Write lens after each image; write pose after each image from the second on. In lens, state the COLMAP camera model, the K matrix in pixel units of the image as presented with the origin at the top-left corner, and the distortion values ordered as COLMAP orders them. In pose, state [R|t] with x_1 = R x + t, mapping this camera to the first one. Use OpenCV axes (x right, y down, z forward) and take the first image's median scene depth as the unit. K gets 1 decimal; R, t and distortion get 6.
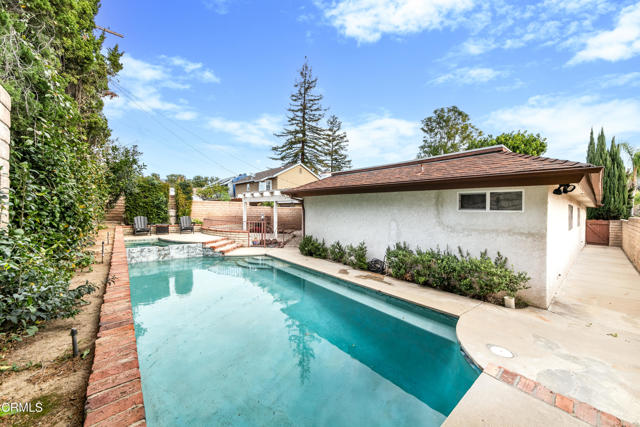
lens RADIAL K [[237.6, 0, 318.8], [0, 237.6, 210.8], [0, 0, 1]] dist [0.000512, 0.000008]
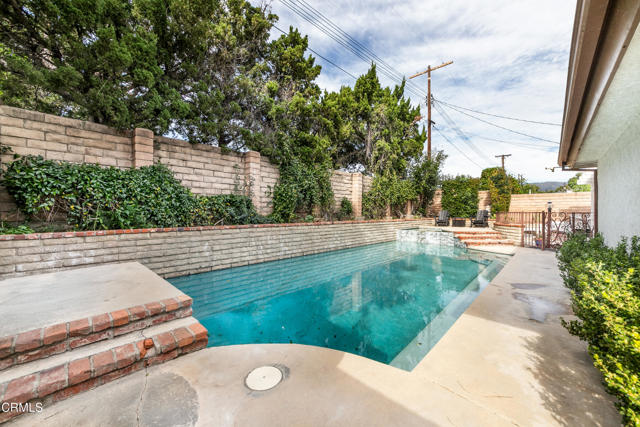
lens RADIAL K [[237.6, 0, 319.1], [0, 237.6, 215.1], [0, 0, 1]] dist [0.000512, 0.000008]
pose [[0.112620, -0.007984, -0.993606, 0.417940], [-0.012206, 0.999881, -0.009418, 0.081460], [0.993563, 0.013188, 0.112509, 0.345714]]
